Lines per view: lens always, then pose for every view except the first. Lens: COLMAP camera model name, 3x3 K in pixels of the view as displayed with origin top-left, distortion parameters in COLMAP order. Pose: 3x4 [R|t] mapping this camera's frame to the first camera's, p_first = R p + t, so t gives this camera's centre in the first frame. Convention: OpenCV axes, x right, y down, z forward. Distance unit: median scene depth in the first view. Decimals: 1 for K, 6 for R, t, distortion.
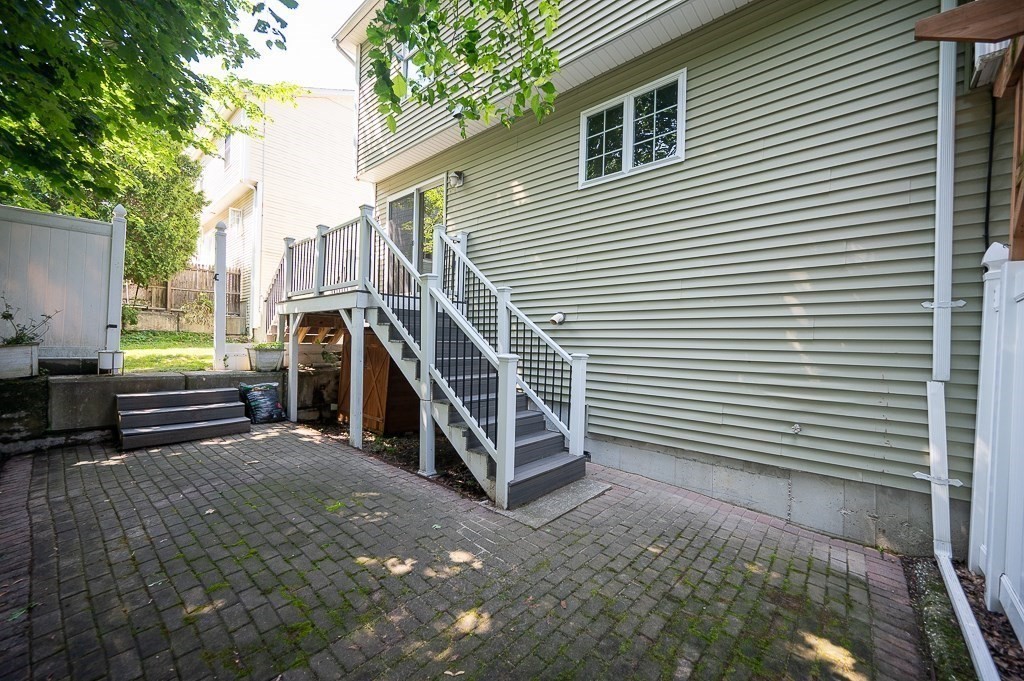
lens RADIAL K [[402.4, 0, 512.0], [0, 402.4, 340.5], [0, 0, 1]] dist [-0.000683, -0.000012]
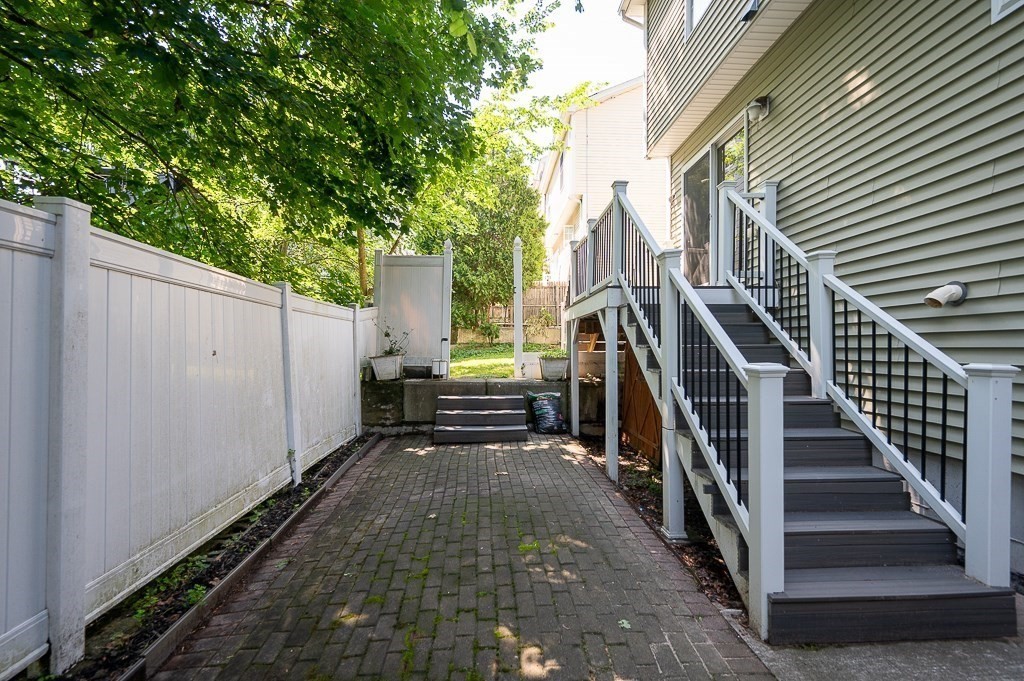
lens RADIAL K [[450.8, 0, 512.0], [0, 450.8, 340.5], [0, 0, 1]] dist [0.000353, -0.000248]
pose [[0.698825, -0.031590, -0.714594, 0.148304], [0.018379, 0.999487, -0.026211, 0.008667], [0.715056, 0.005184, 0.699048, 0.227718]]
